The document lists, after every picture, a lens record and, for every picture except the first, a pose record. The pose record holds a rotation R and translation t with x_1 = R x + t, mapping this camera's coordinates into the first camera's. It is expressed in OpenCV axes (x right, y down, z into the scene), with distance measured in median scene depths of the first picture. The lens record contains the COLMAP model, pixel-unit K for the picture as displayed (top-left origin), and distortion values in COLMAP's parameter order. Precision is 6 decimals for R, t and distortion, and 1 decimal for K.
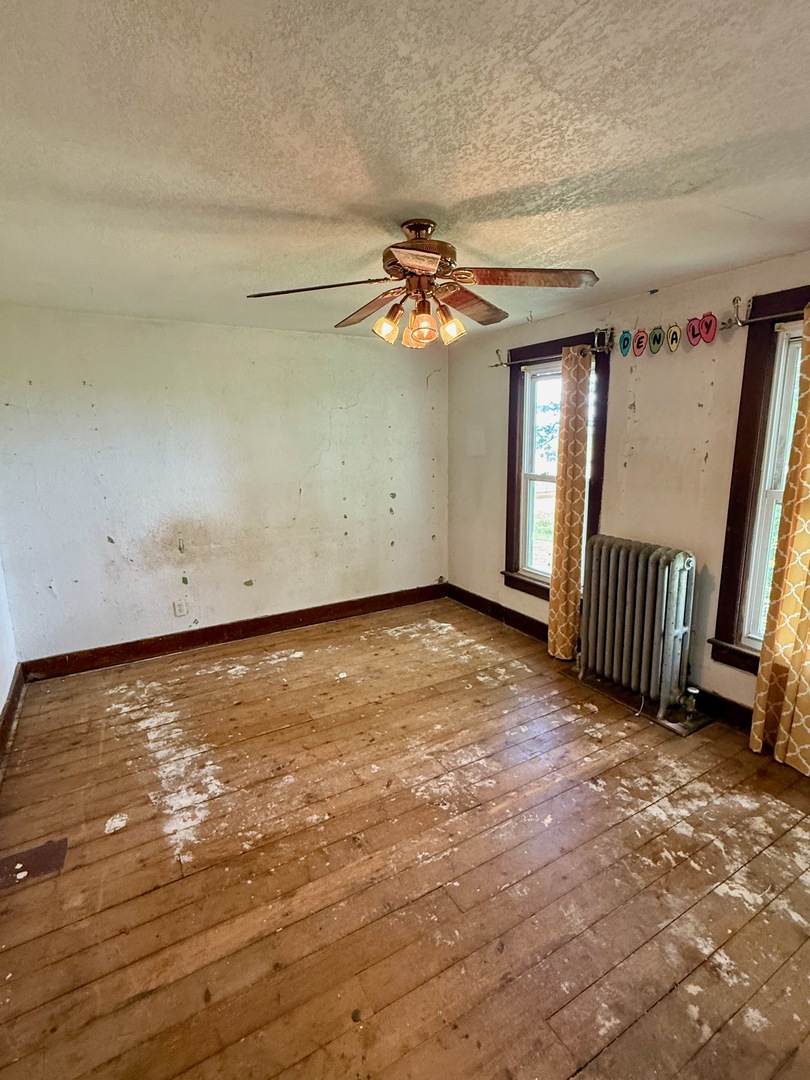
lens RADIAL K [[523.8, 0, 401.4], [0, 523.8, 539.7], [0, 0, 1]] dist [-0.000092, -0.000004]
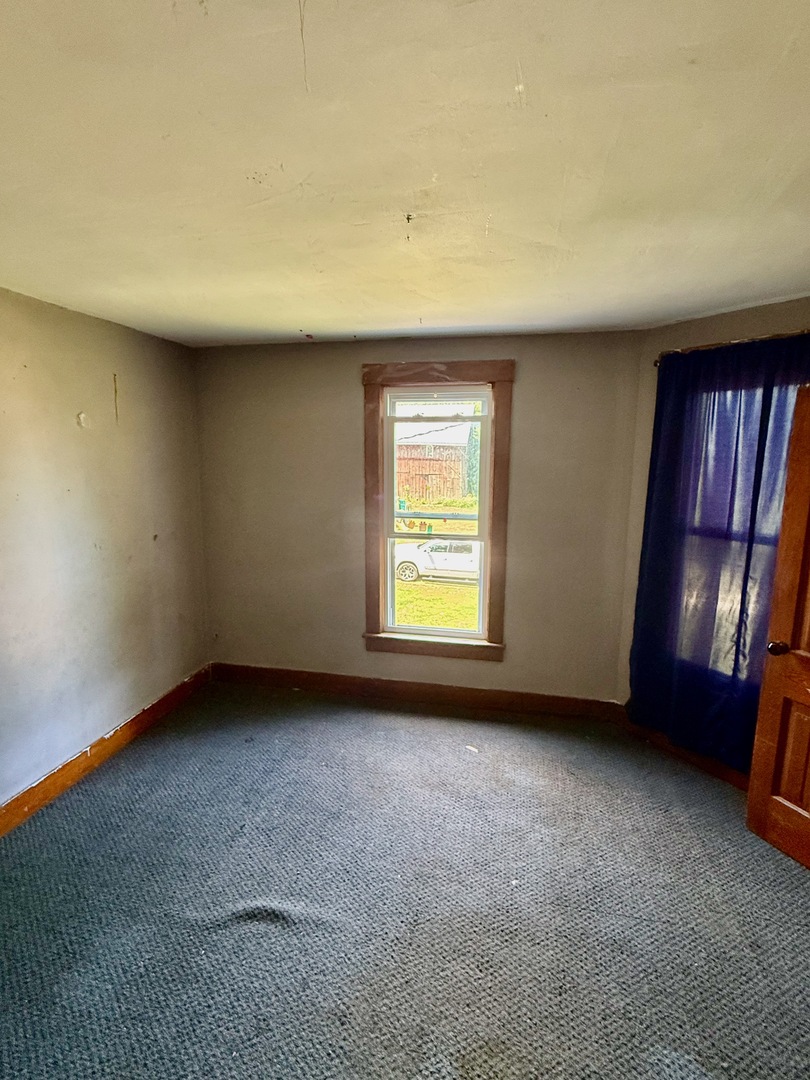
lens RADIAL K [[523.8, 0, 401.4], [0, 523.8, 539.7], [0, 0, 1]] dist [-0.000092, -0.000004]
pose [[0.677250, -0.101437, 0.728727, -0.345341], [0.131678, 0.991170, 0.015593, -0.091558], [-0.723874, 0.085397, 0.684627, 0.386214]]
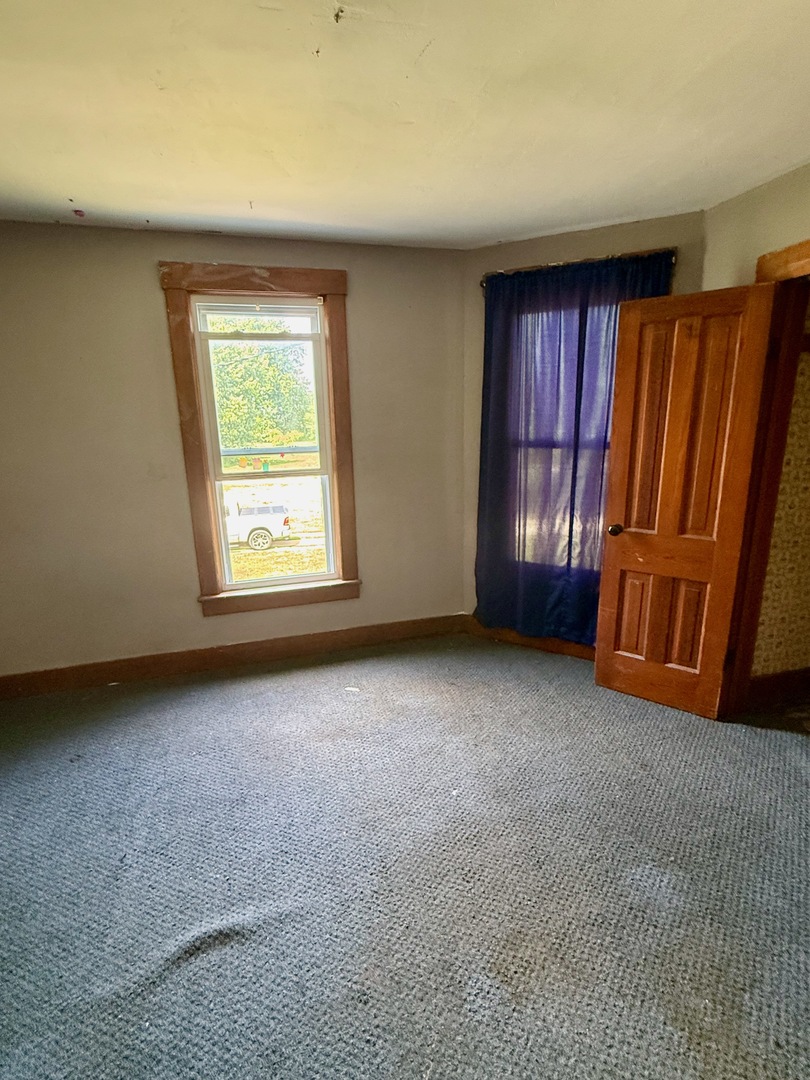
lens RADIAL K [[523.8, 0, 401.4], [0, 523.8, 539.7], [0, 0, 1]] dist [-0.000092, -0.000004]
pose [[0.244393, -0.221822, 0.943963, -0.374332], [0.211964, 0.962162, 0.171221, -0.076038], [-0.946226, 0.158241, 0.282164, 0.545990]]
